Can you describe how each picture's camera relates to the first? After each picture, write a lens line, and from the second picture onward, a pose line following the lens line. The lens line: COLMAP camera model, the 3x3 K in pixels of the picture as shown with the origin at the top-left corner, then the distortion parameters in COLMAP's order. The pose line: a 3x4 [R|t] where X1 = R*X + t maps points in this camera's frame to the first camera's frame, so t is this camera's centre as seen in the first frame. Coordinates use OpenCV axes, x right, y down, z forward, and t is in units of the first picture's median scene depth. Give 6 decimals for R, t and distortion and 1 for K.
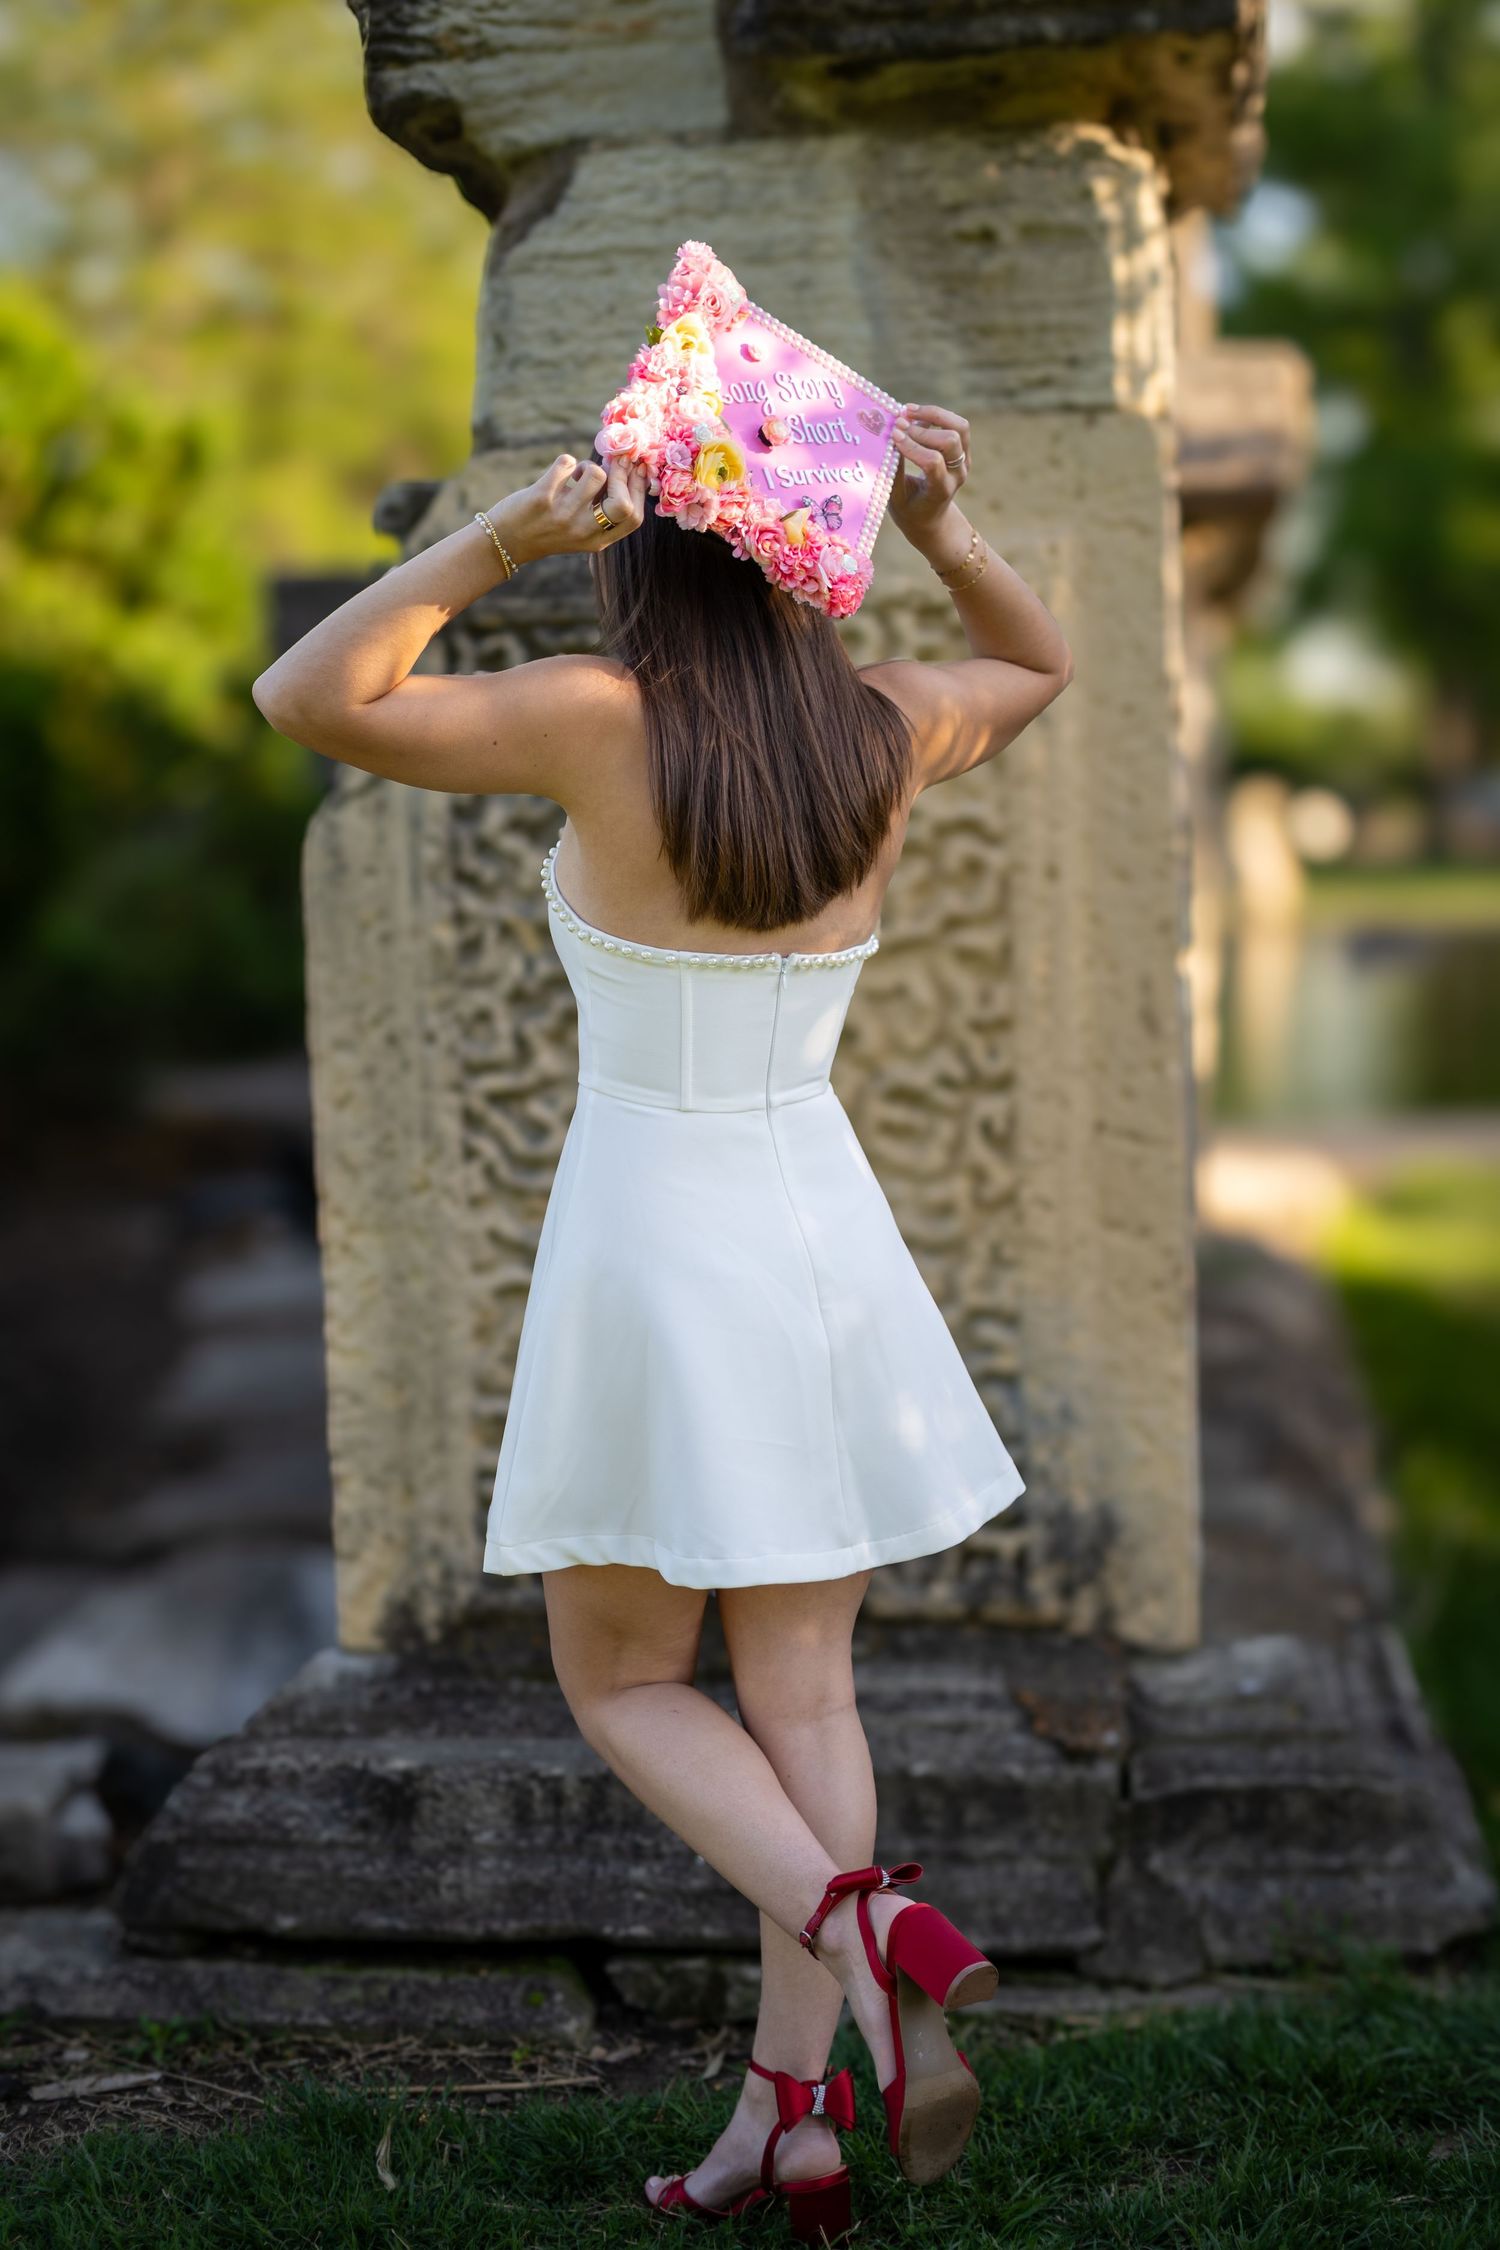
lens RADIAL K [[4036.1, 0, 743.1], [0, 4036.1, 1174.7], [0, 0, 1]] dist [-0.023517, 0.032256]
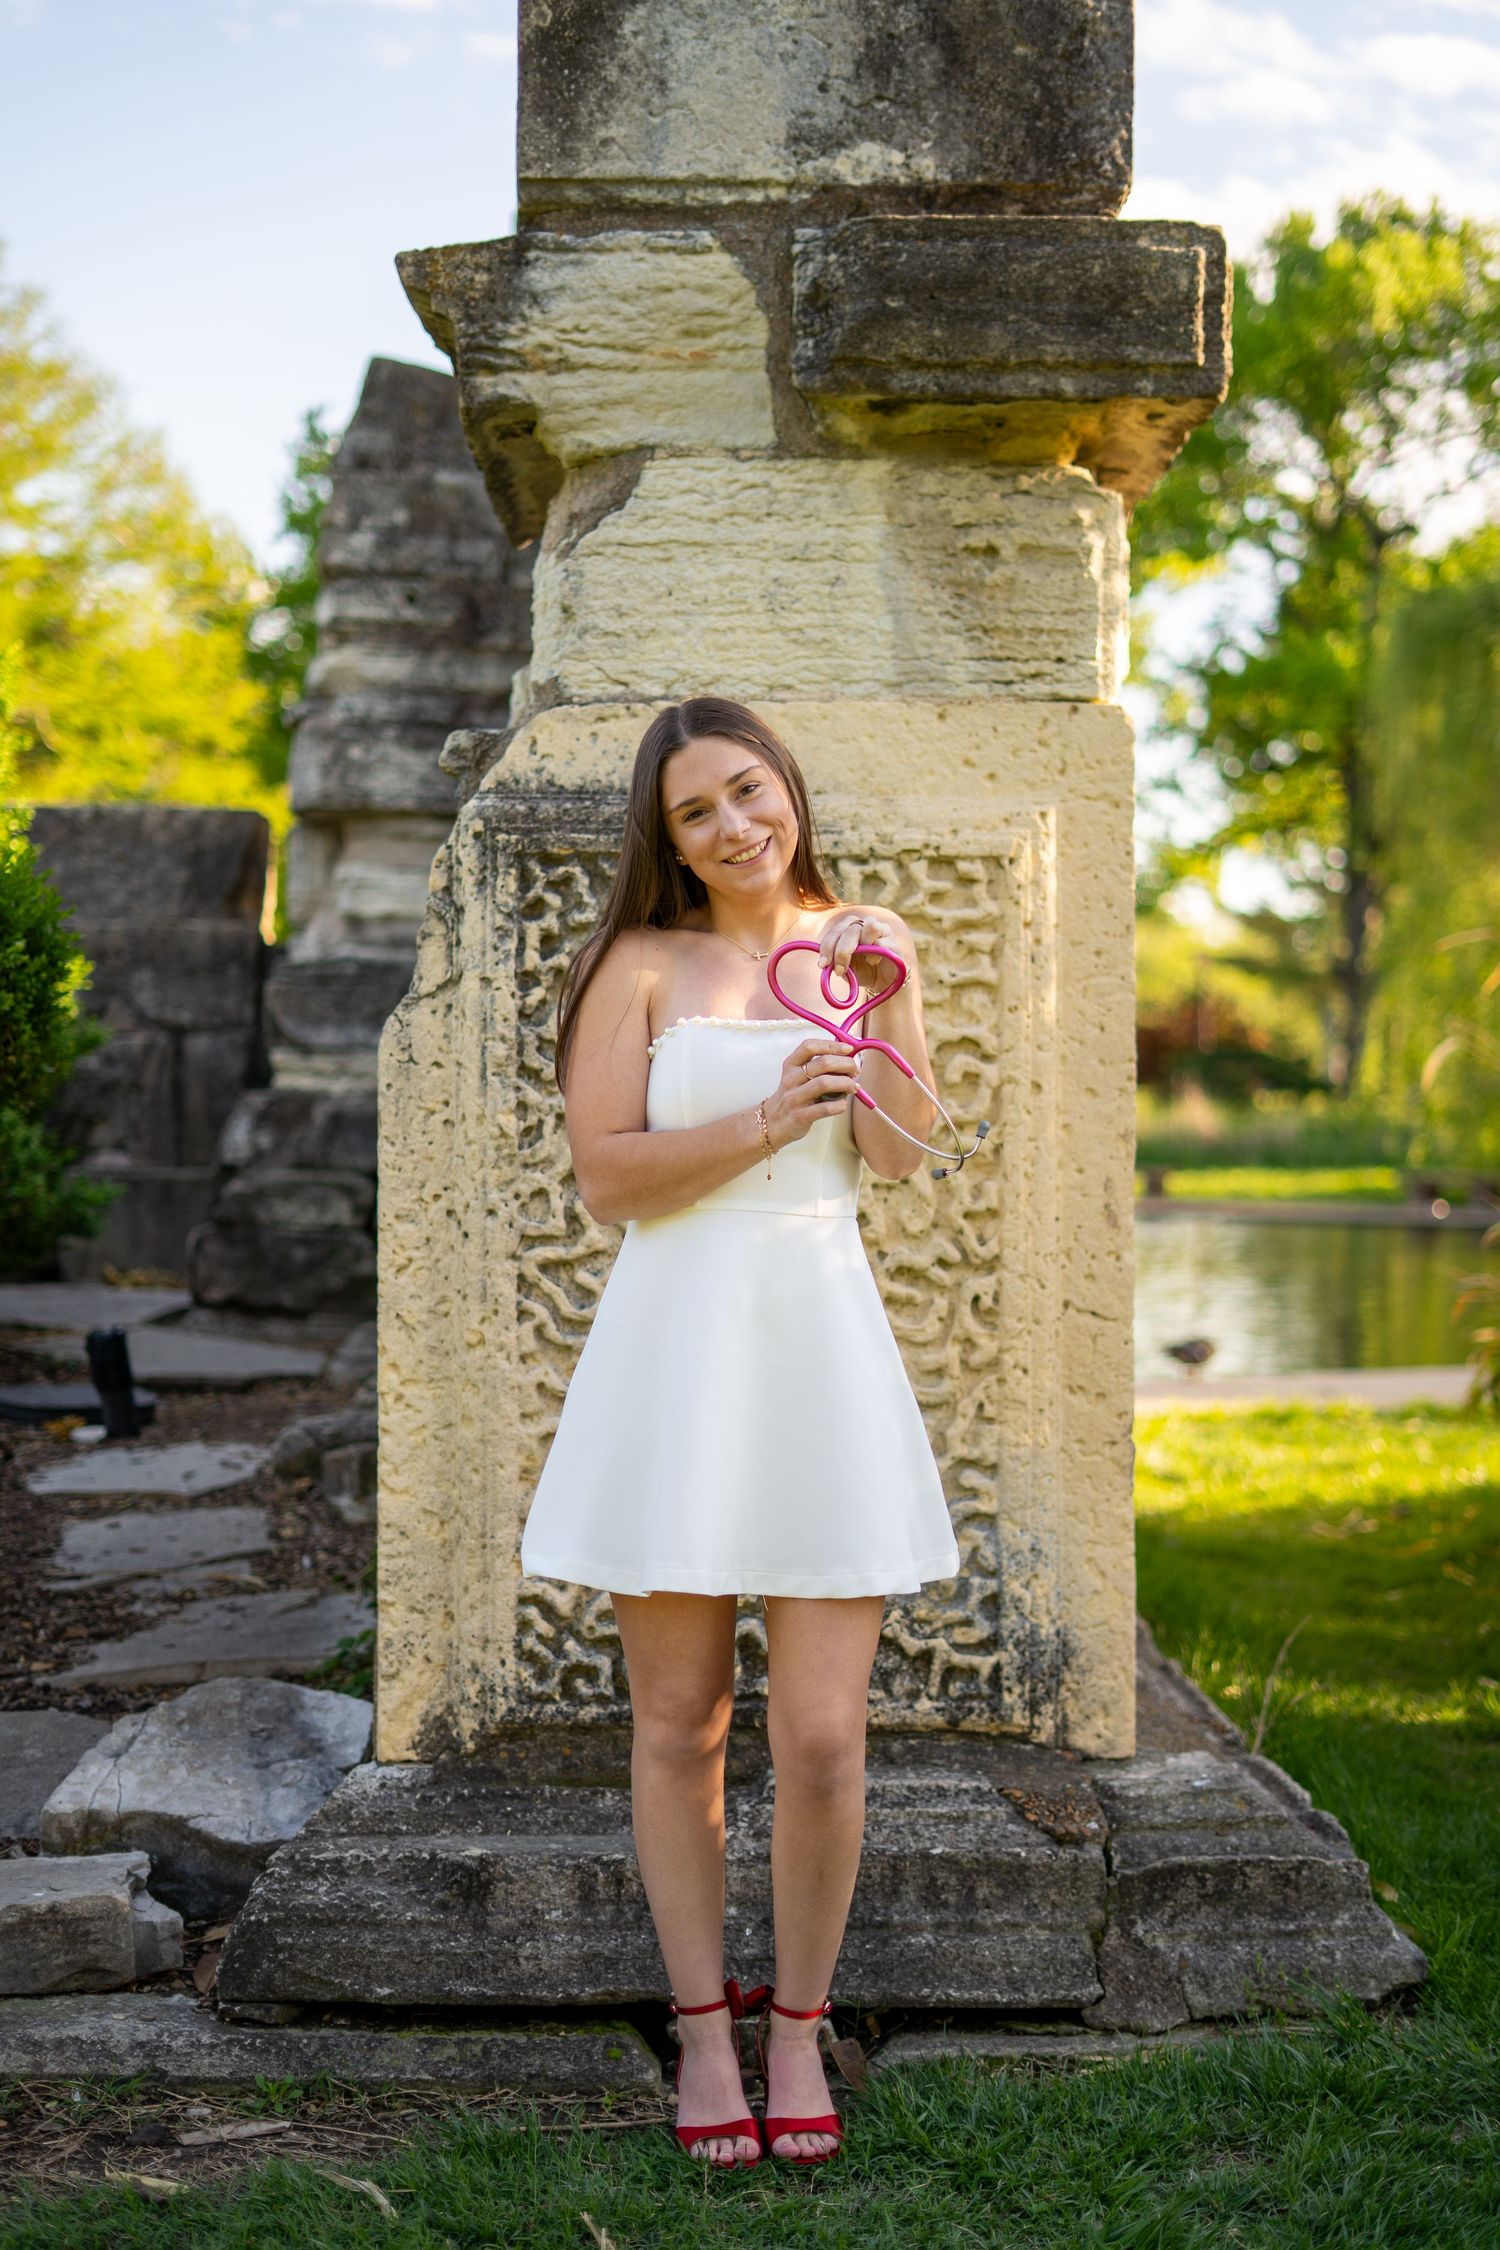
lens RADIAL K [[4281.5, 0, 815.8], [0, 4281.5, 1066.4], [0, 0, 1]] dist [-0.024827, 0.111847]
pose [[0.975504, 0.039456, 0.216415, -0.255963], [-0.016848, 0.994295, -0.105331, 0.051820], [-0.219336, 0.099104, 0.970603, -0.198209]]
